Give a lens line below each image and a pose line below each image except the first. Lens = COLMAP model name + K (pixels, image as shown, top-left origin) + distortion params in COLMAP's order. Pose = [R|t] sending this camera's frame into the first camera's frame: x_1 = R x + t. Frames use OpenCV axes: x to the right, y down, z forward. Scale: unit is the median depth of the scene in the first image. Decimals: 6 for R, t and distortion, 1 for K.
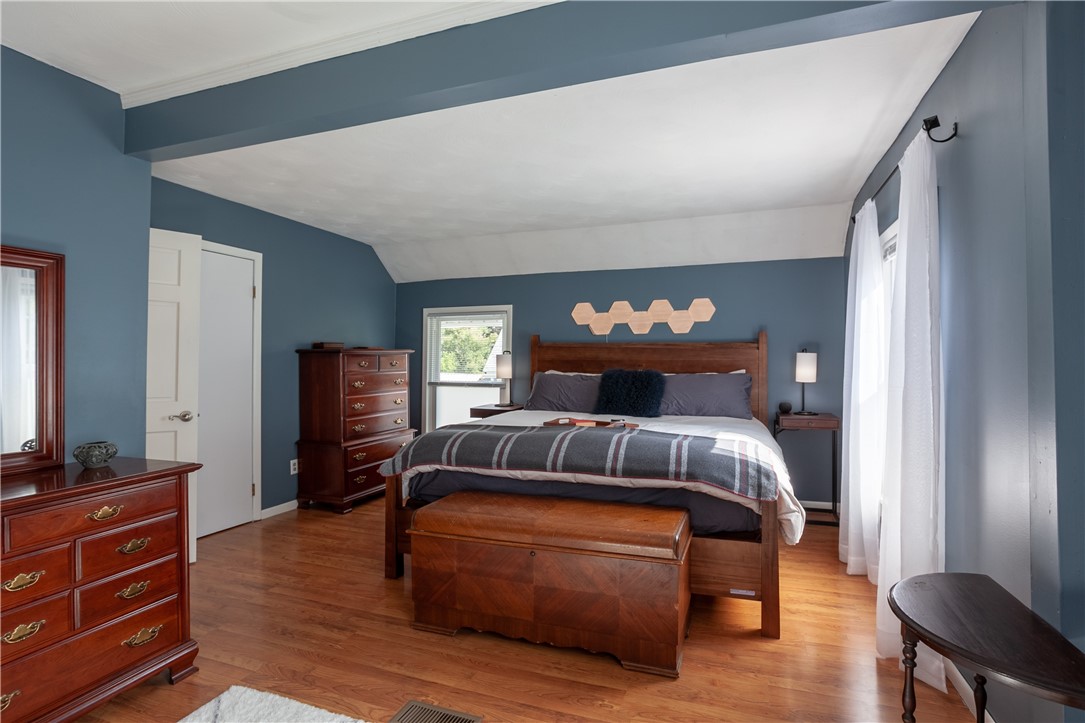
lens RADIAL K [[540.9, 0, 546.3], [0, 540.9, 363.4], [0, 0, 1]] dist [-0.050867, 0.020848]
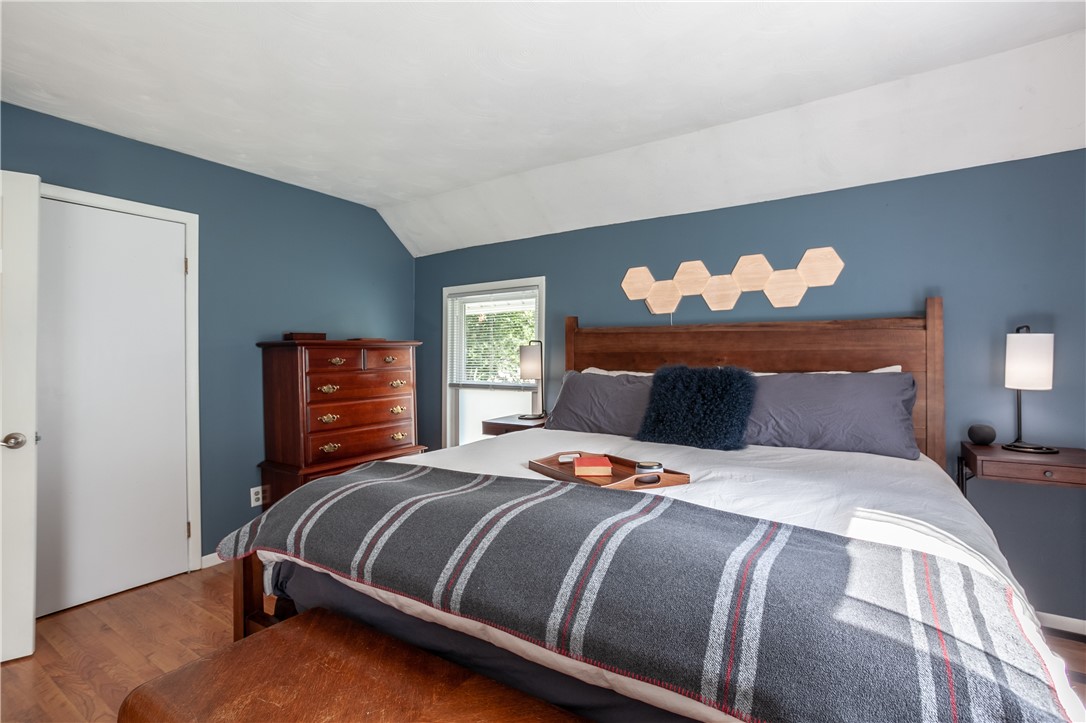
lens RADIAL K [[616.0, 0, 537.4], [0, 616.0, 356.9], [0, 0, 1]] dist [-0.045972, 0.014389]
pose [[0.986827, -0.009405, -0.161506, 0.074551], [0.009161, 0.999955, -0.002253, 0.000318], [0.161520, 0.000744, 0.986869, 0.239464]]
